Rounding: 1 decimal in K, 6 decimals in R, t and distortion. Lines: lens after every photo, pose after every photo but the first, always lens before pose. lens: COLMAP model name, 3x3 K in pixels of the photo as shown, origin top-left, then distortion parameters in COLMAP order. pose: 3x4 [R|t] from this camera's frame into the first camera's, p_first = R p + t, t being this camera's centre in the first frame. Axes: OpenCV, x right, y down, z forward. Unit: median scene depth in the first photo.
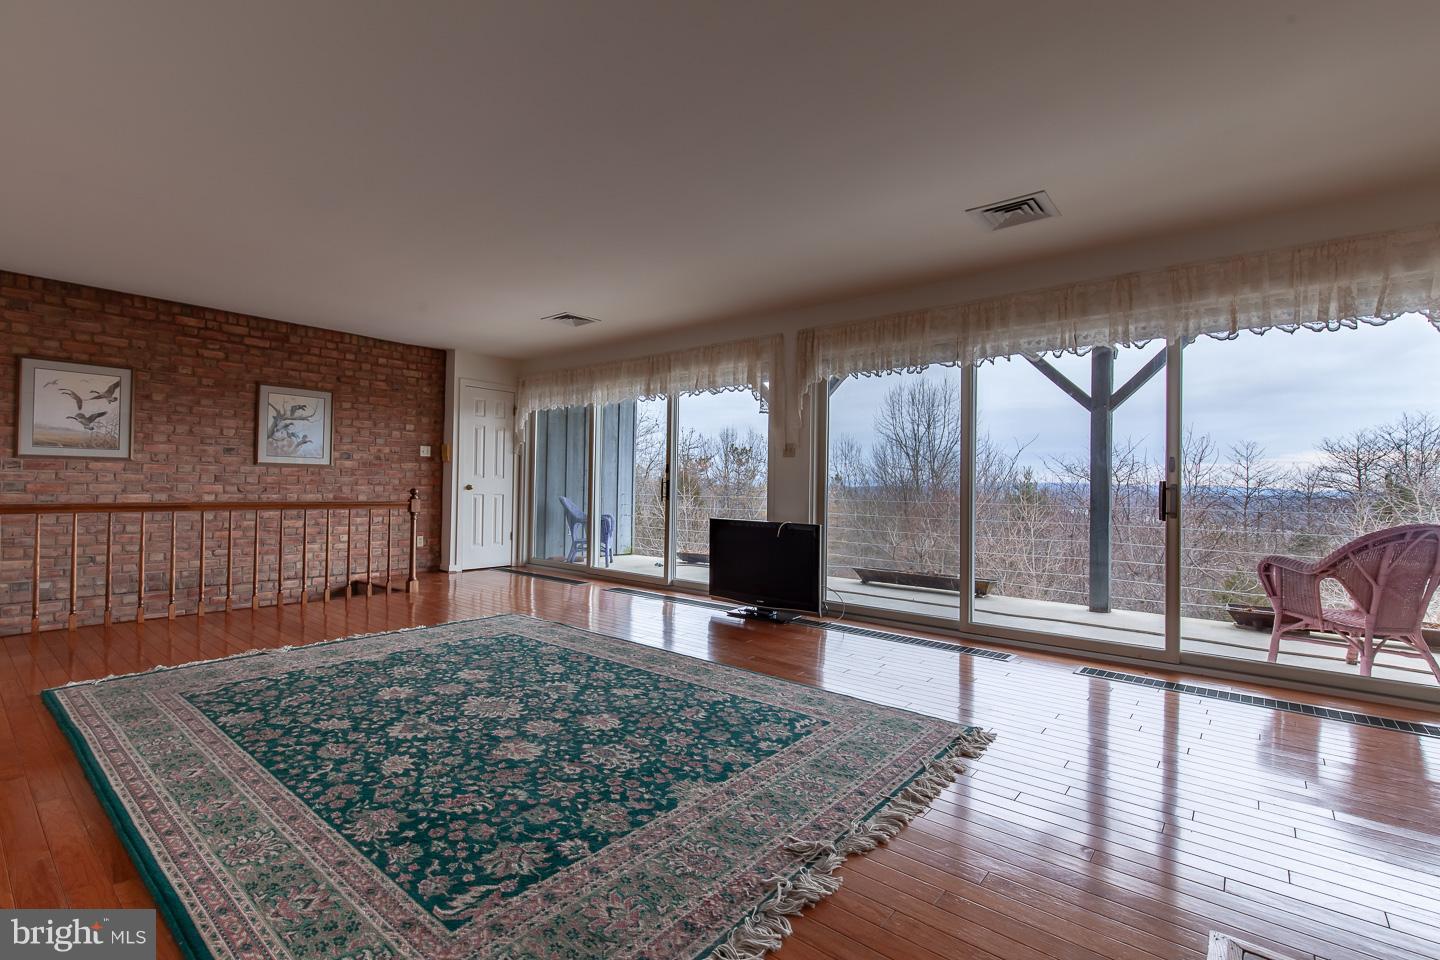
lens RADIAL K [[637.6, 0, 720.0], [0, 637.6, 480.0], [0, 0, 1]] dist [0.000957, 0.000628]
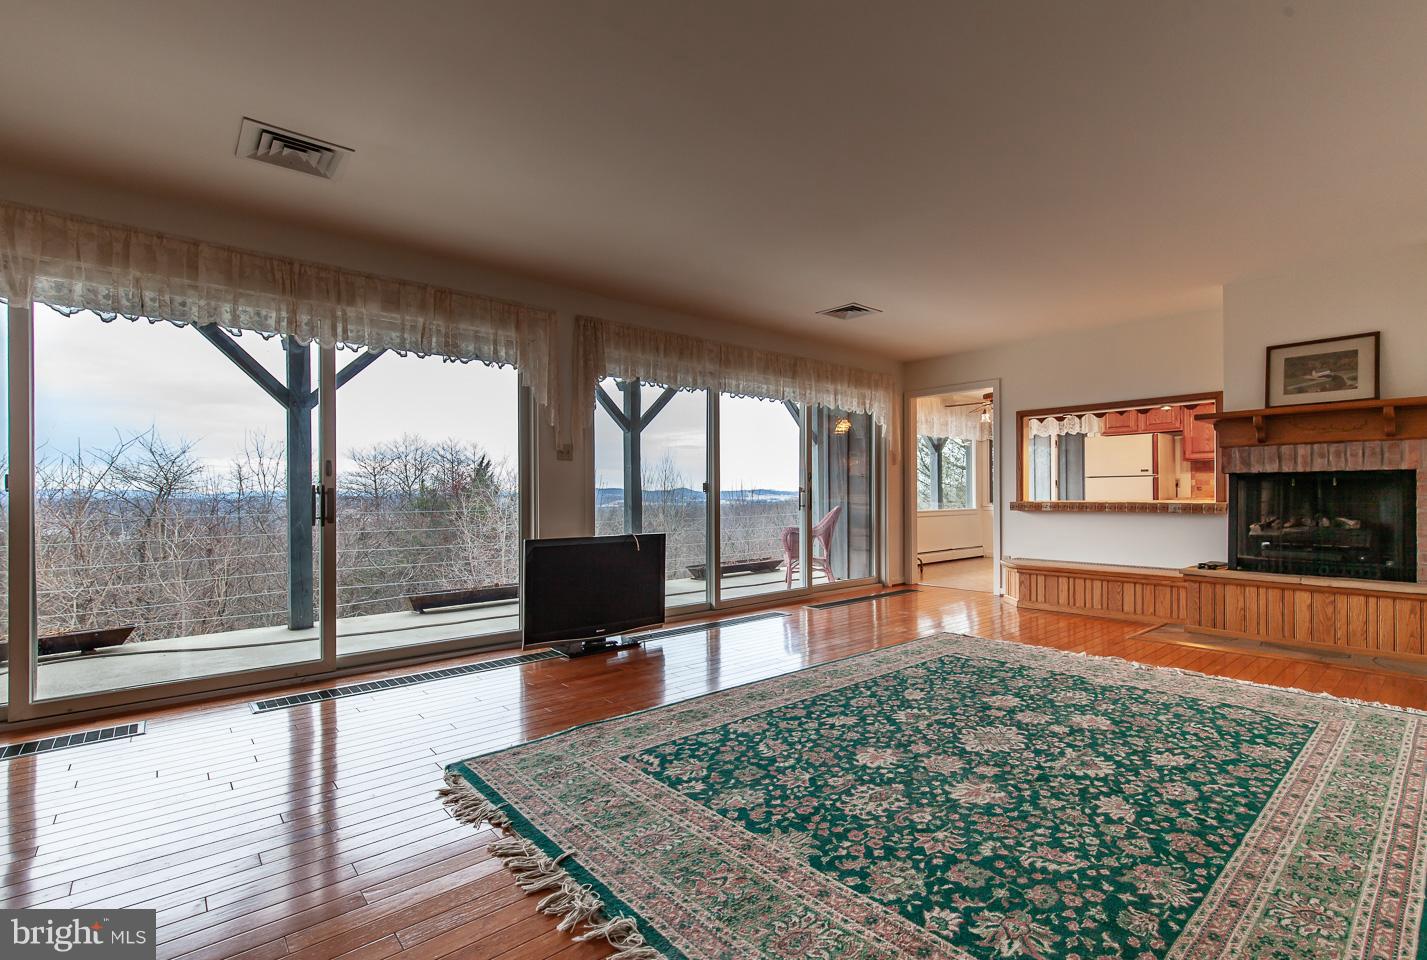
lens RADIAL K [[659.9, 0, 713.5], [0, 659.9, 480.0], [0, 0, 1]] dist [0.002659, -0.000517]
pose [[0.173419, 0.003409, 0.984842, -1.519547], [-0.000996, 0.999994, -0.003287, -0.012210], [-0.984848, -0.000411, 0.173422, 1.375499]]
